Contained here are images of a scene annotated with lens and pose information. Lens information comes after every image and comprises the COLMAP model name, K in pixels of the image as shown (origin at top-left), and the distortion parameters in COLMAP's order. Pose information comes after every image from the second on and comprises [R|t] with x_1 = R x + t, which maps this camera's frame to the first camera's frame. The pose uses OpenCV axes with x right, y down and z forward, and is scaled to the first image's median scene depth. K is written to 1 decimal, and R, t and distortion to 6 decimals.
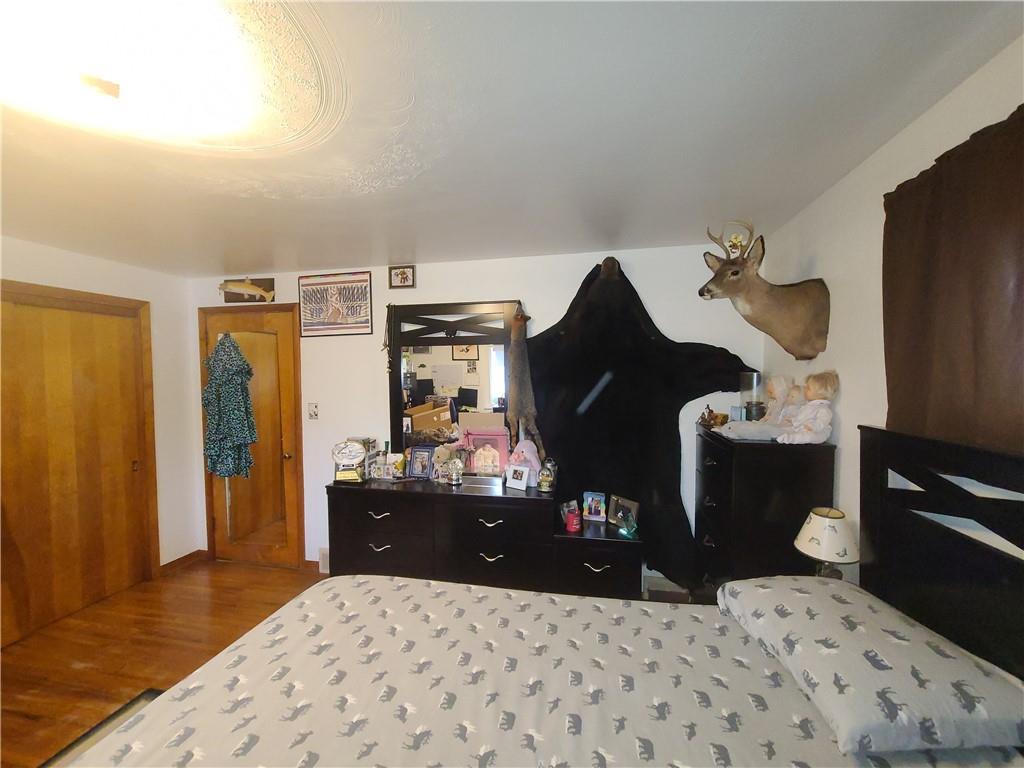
lens RADIAL K [[420.4, 0, 513.8], [0, 420.4, 390.0], [0, 0, 1]] dist [0.000246, -0.001355]
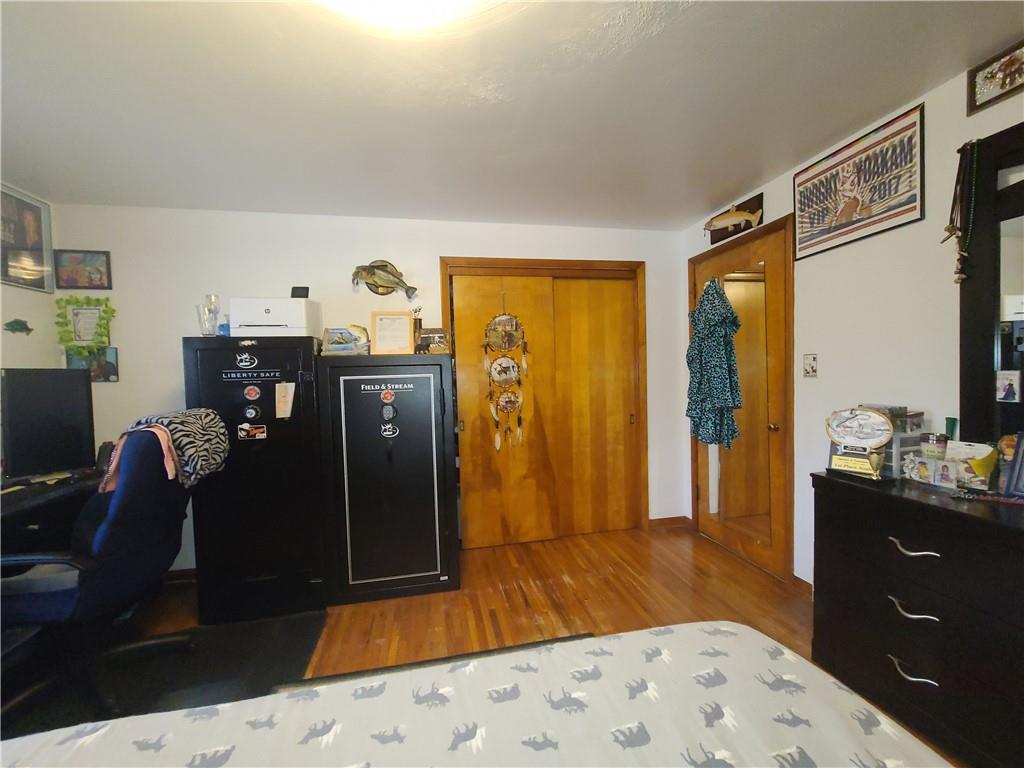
lens RADIAL K [[420.4, 0, 513.8], [0, 420.4, 390.0], [0, 0, 1]] dist [0.000246, -0.001355]
pose [[0.392054, 0.030293, -0.919443, -0.037616], [-0.012221, 0.999541, 0.027720, 0.079764], [0.919861, 0.000369, 0.392245, 0.298698]]
